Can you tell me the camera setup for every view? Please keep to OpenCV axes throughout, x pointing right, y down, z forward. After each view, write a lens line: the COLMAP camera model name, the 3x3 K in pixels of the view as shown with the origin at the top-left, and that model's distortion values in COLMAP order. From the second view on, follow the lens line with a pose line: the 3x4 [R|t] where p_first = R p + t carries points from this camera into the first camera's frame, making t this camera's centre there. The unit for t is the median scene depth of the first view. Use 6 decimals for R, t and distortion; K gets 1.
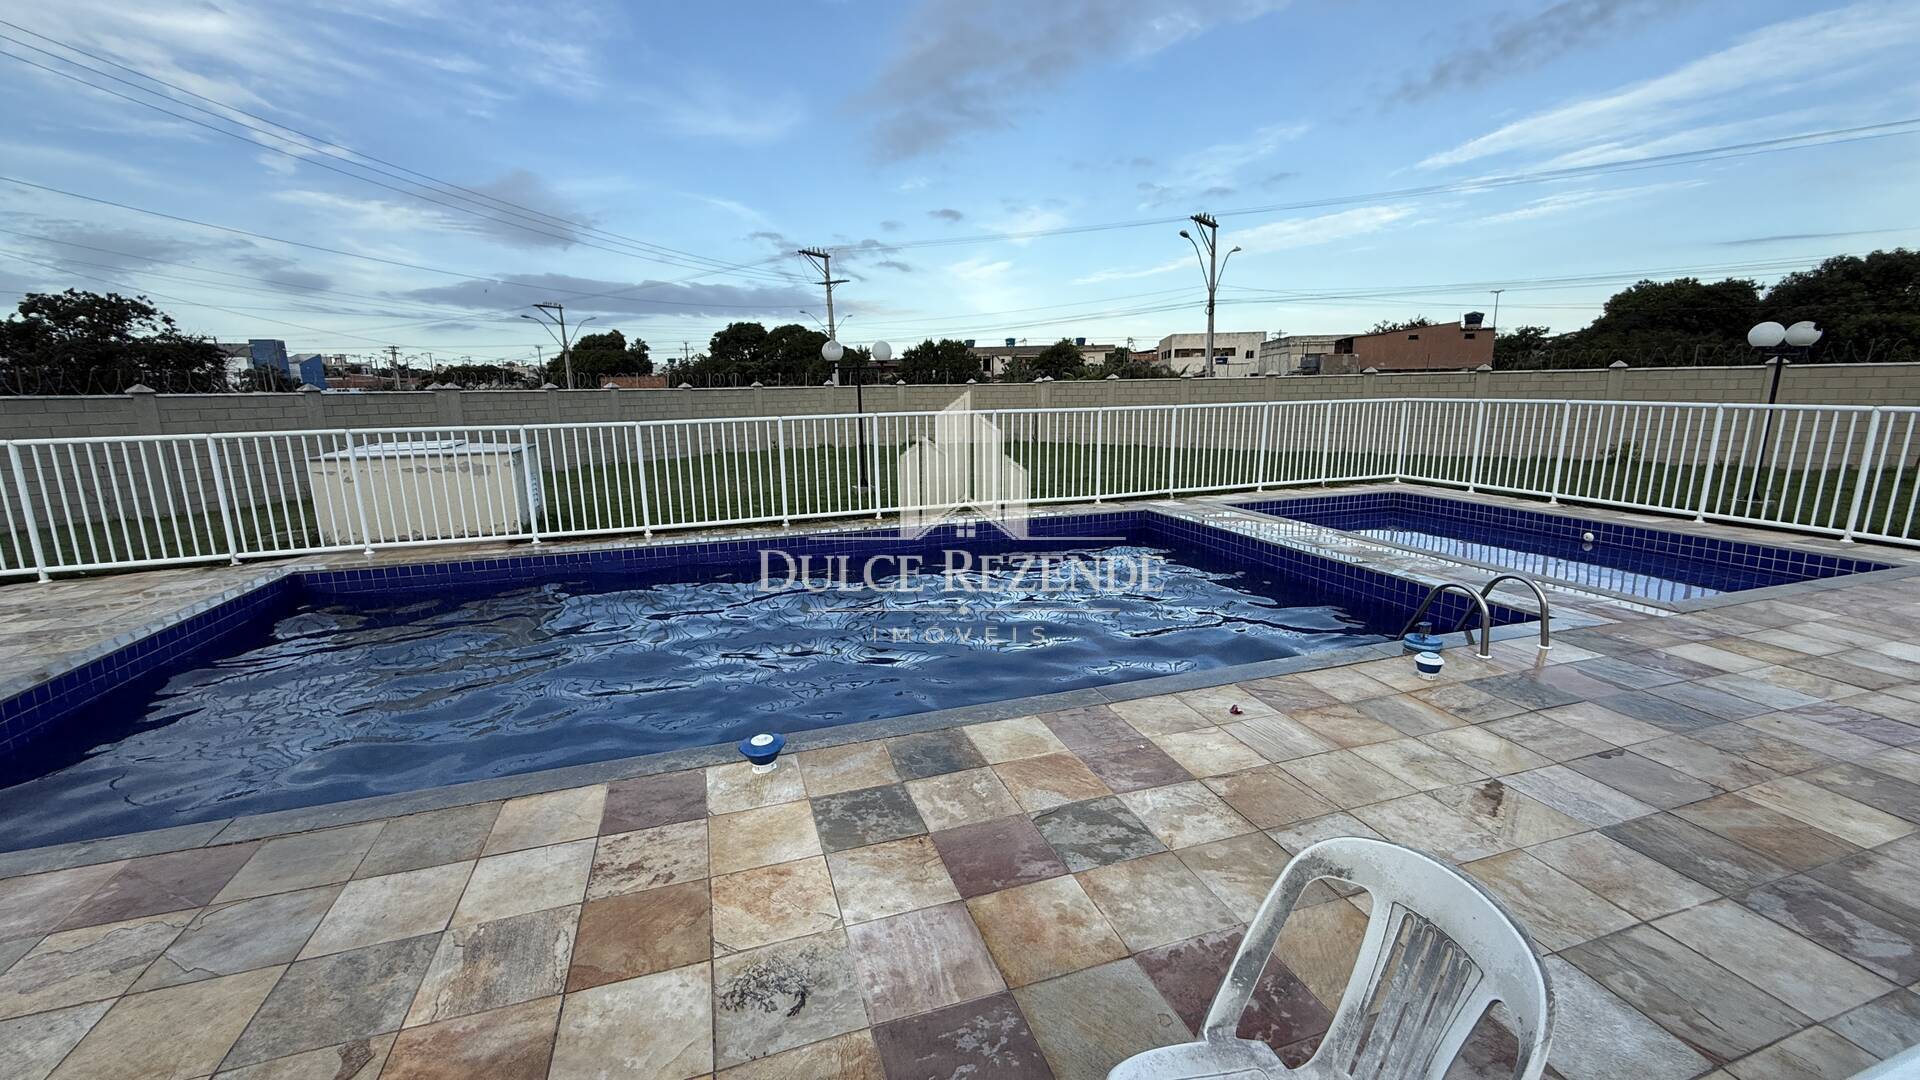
lens RADIAL K [[757.6, 0, 952.8], [0, 757.6, 532.8], [0, 0, 1]] dist [0.001788, 0.000093]
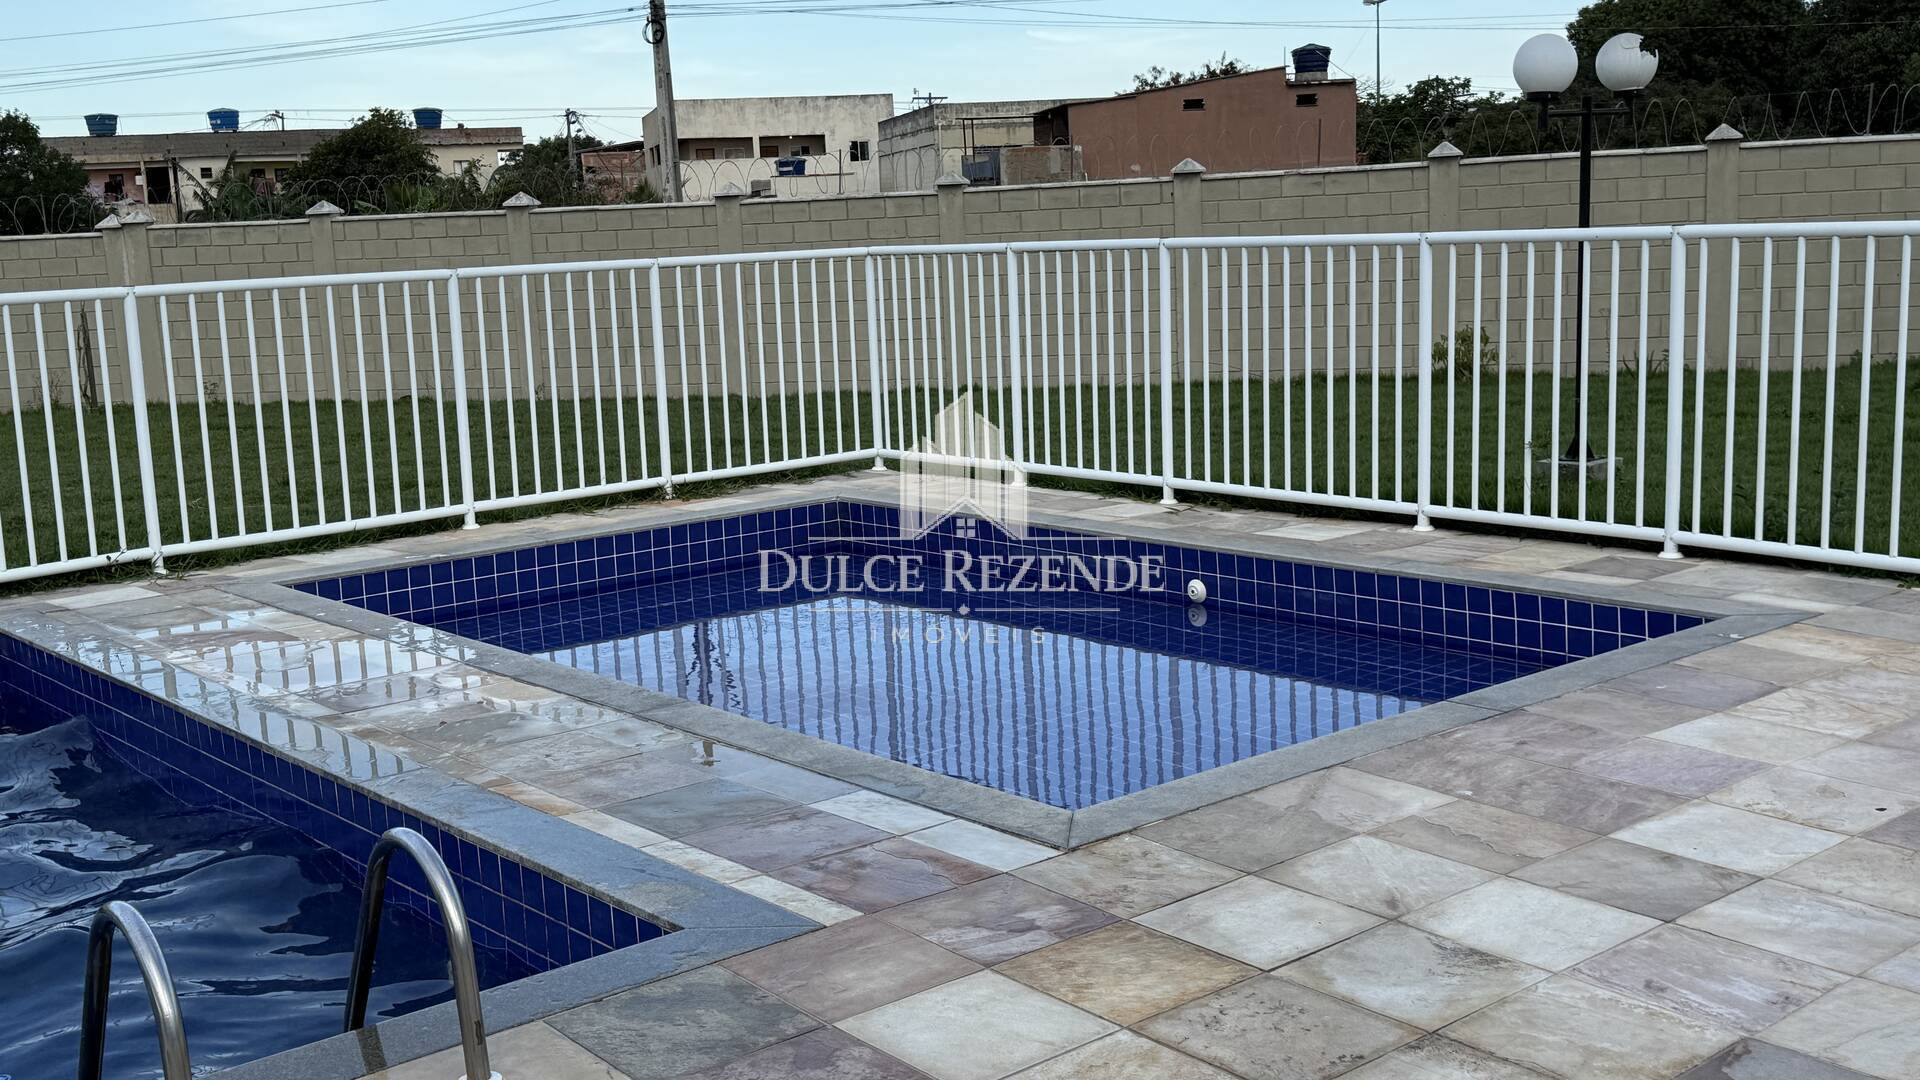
lens RADIAL K [[1938.1, 0, 965.0], [0, 1938.1, 539.6], [0, 0, 1]] dist [0.107674, 0.000000]
pose [[0.930895, -0.085566, 0.355123, 0.315783], [0.098997, 0.994891, -0.019787, -0.010199], [-0.351615, 0.053576, 0.934610, 0.099986]]
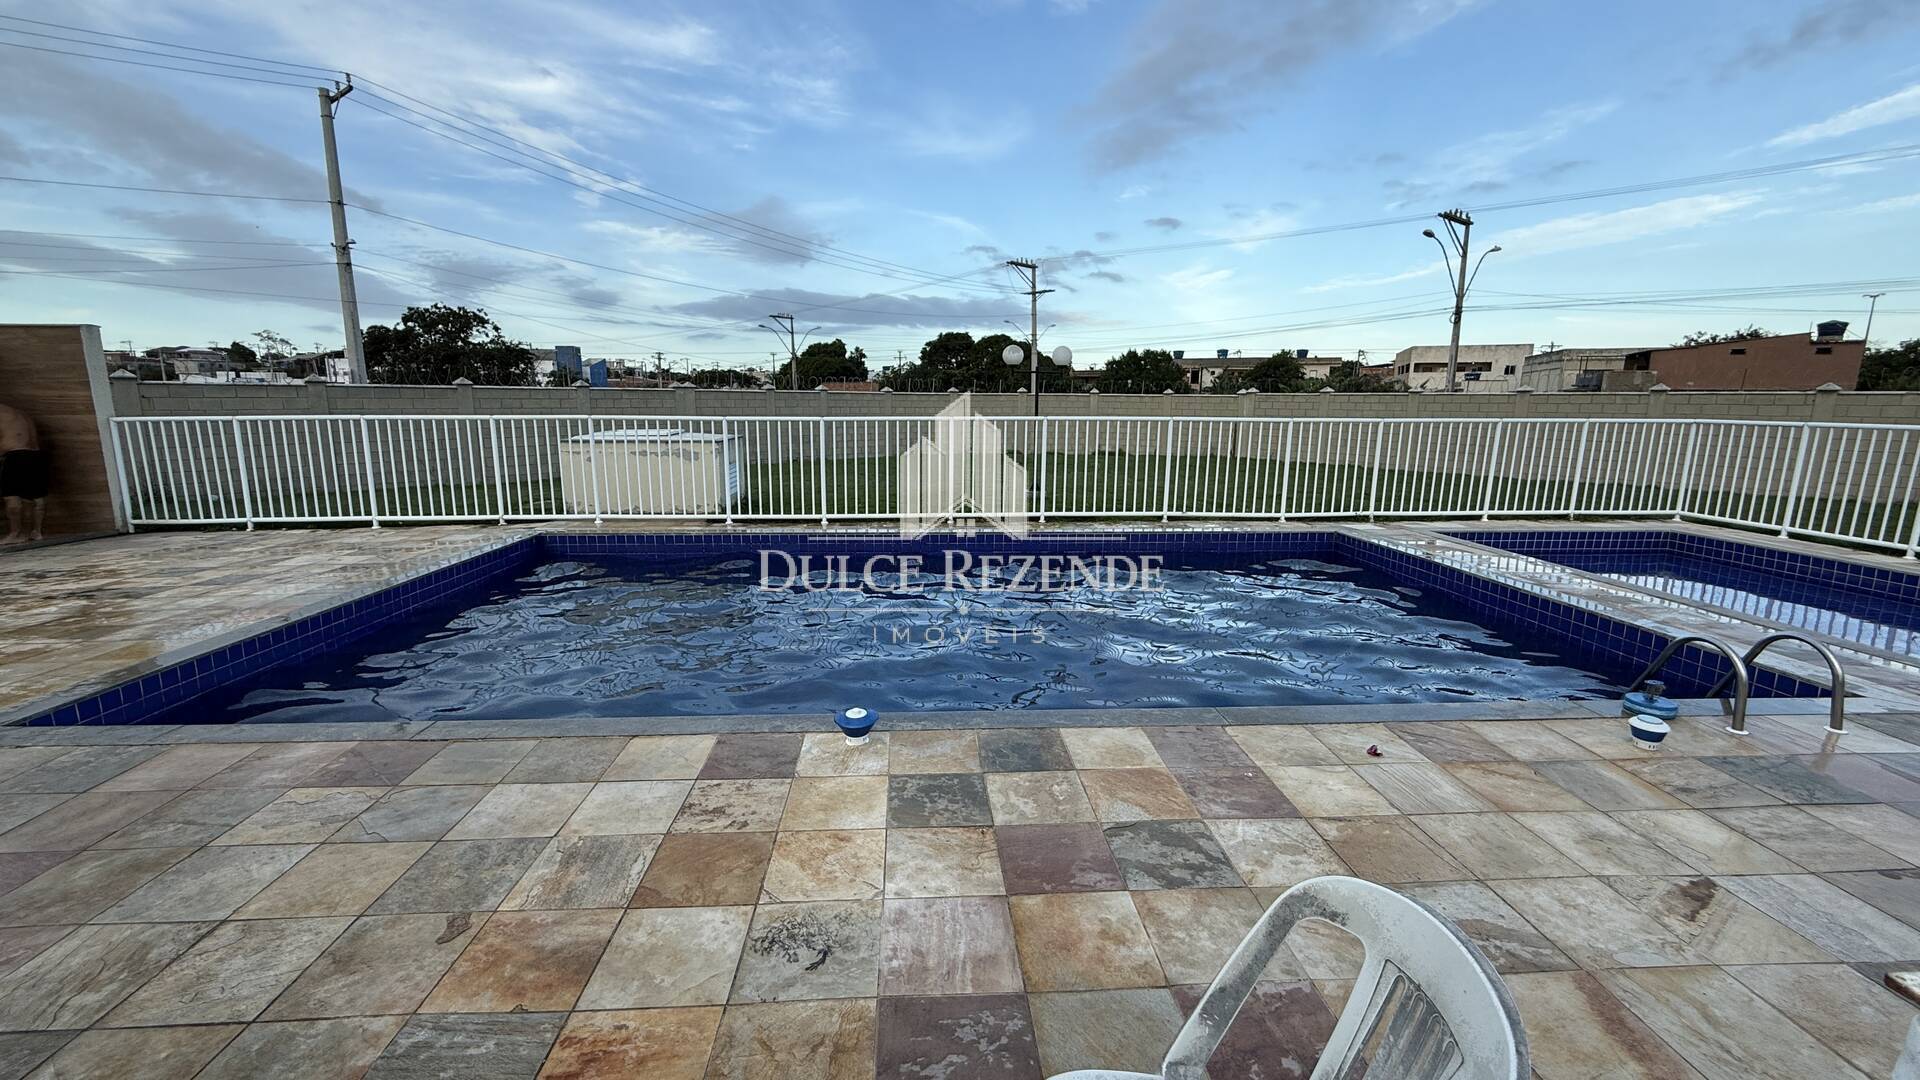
lens RADIAL K [[757.6, 0, 960.3], [0, 757.6, 535.7], [0, 0, 1]] dist [0.001788, 0.000093]
pose [[0.966993, 0.068401, -0.245448, 0.039275], [-0.070924, 0.997481, -0.001445, 0.007215], [0.244731, 0.018805, 0.969409, 0.008463]]
